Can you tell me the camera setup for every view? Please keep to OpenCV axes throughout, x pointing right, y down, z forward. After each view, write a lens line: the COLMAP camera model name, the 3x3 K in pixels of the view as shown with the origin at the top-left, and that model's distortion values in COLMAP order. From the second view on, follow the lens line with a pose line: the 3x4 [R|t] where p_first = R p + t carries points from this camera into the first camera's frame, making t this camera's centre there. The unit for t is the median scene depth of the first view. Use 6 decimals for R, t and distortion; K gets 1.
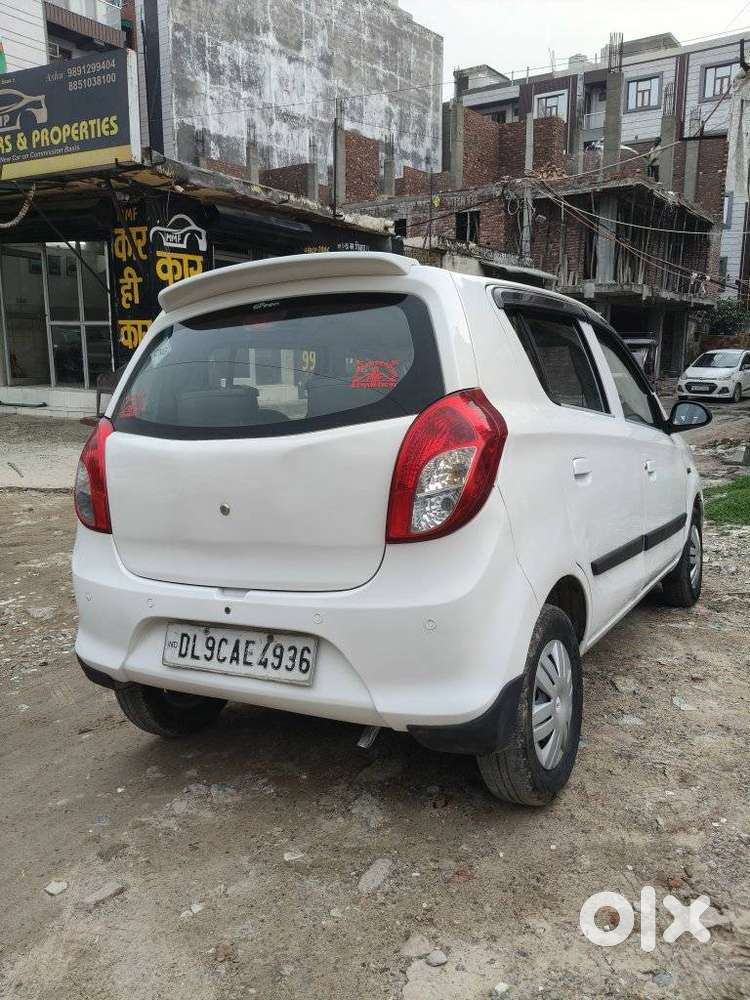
lens RADIAL K [[800.9, 0, 375.0], [0, 800.9, 500.0], [0, 0, 1]] dist [-0.020527, -0.010959]
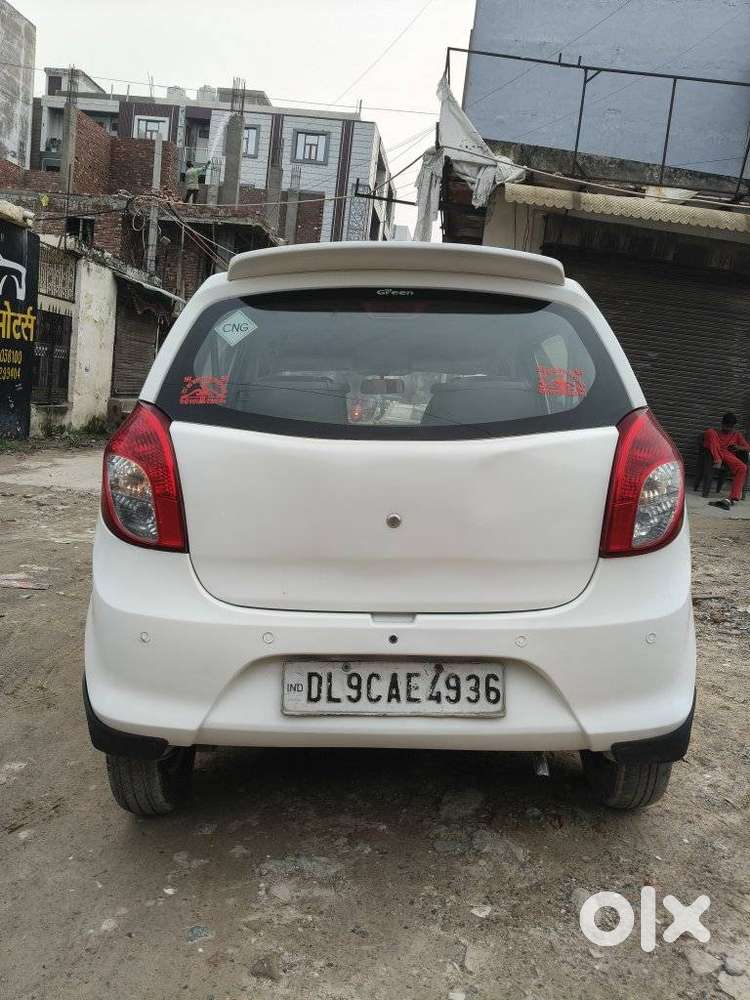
lens RADIAL K [[800.9, 0, 375.0], [0, 800.9, 500.0], [0, 0, 1]] dist [-0.020527, -0.010959]
pose [[0.857765, 0.030765, 0.513120, -0.613473], [-0.013112, 0.999192, -0.037989, 0.021446], [-0.513874, 0.025857, 0.857476, 0.264812]]
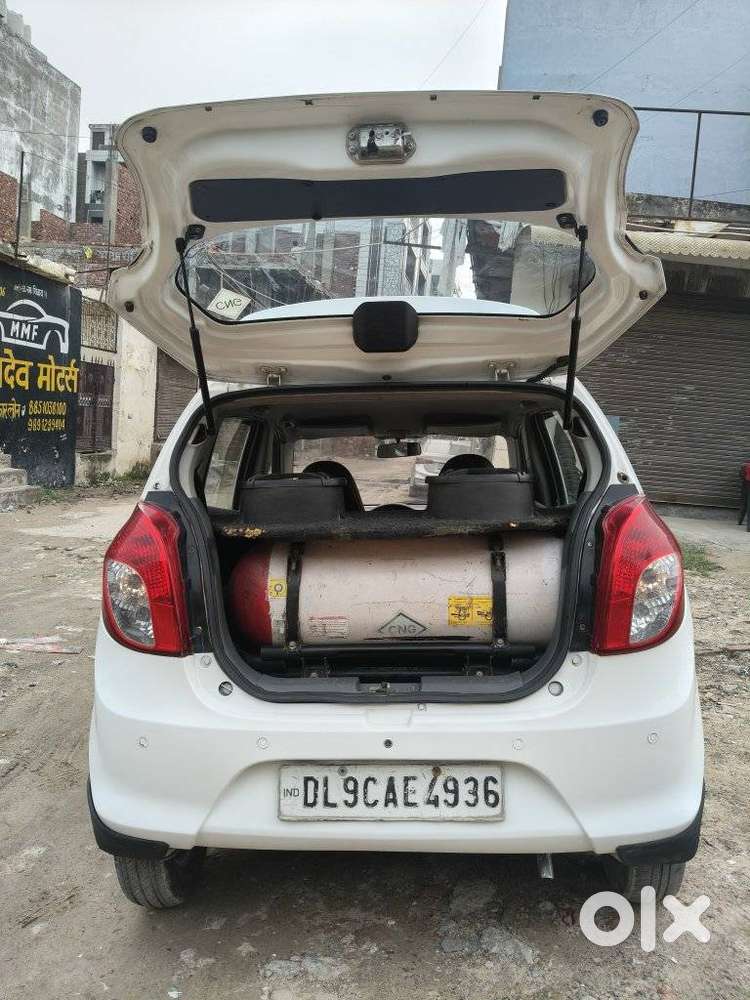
lens RADIAL K [[800.1, 0, 374.2], [0, 800.1, 505.7], [0, 0, 1]] dist [-0.027002, -0.011104]
pose [[0.886674, 0.023098, 0.461818, -0.564639], [0.009511, 0.997629, -0.068157, -0.052266], [-0.462298, 0.064825, 0.884352, 0.237457]]
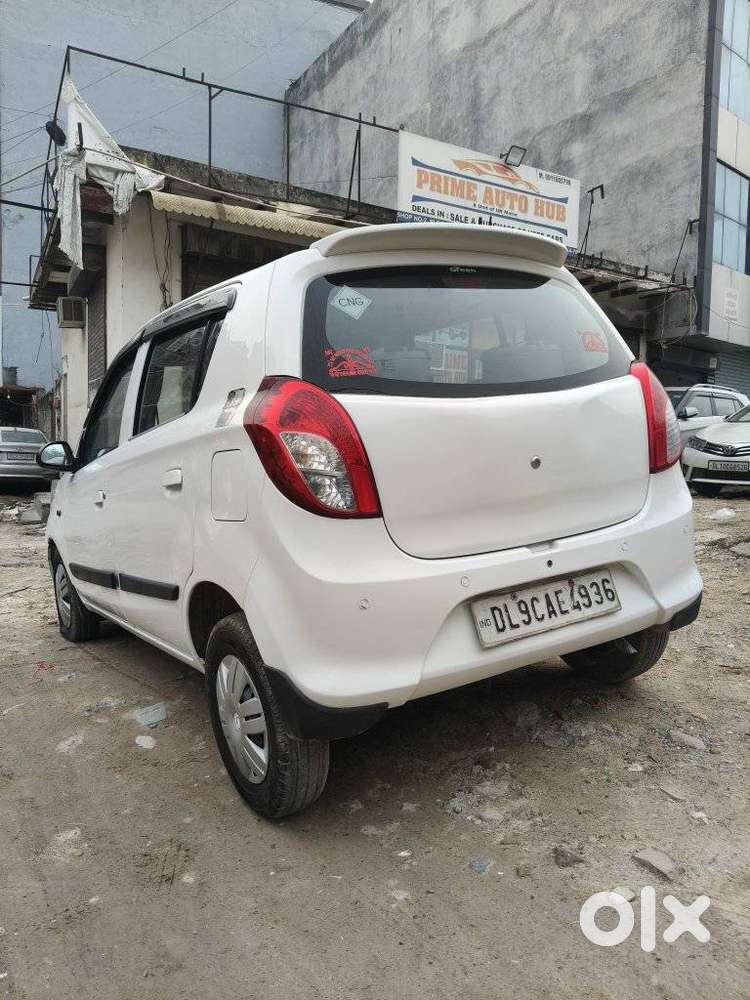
lens RADIAL K [[786.7, 0, 423.0], [0, 786.7, 495.4], [0, 0, 1]] dist [-0.001473, -0.000727]
pose [[0.437756, -0.052075, 0.897585, -1.078382], [0.150733, 0.988442, -0.016167, 0.044326], [-0.886369, 0.142373, 0.440546, 0.665153]]
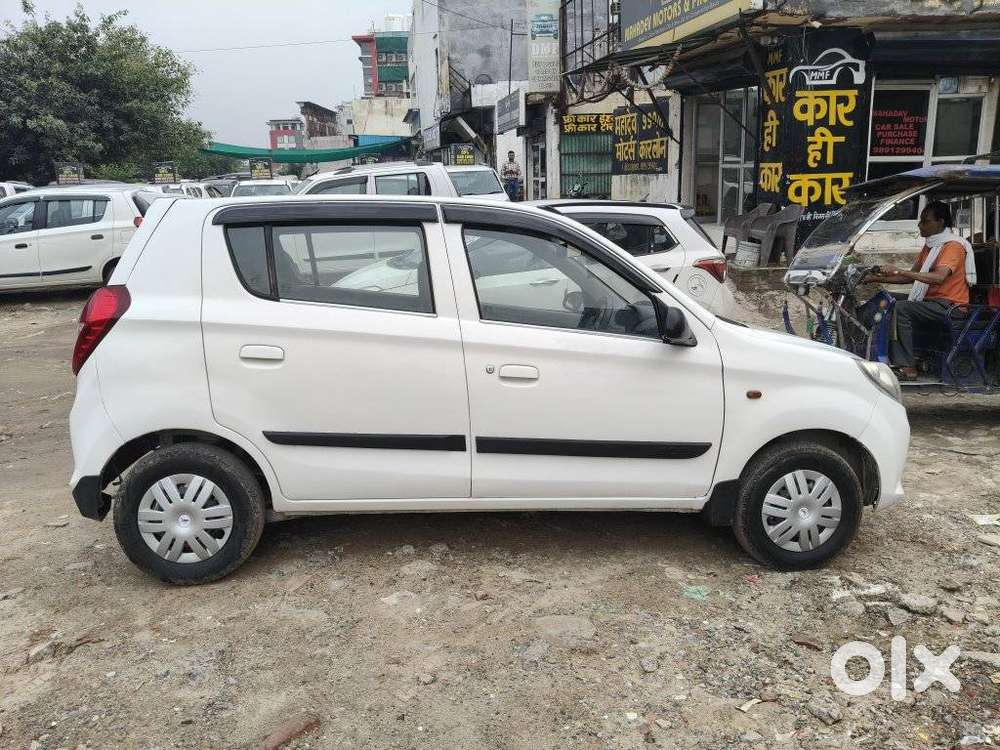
lens RADIAL K [[800.1, 0, 500.0], [0, 800.1, 375.0], [0, 0, 1]] dist [-0.027002, -0.011104]
pose [[0.581940, 0.175645, -0.794037, 1.548359], [-0.121336, 0.984221, 0.128789, -0.225497], [0.804129, 0.021398, 0.594069, 0.603845]]
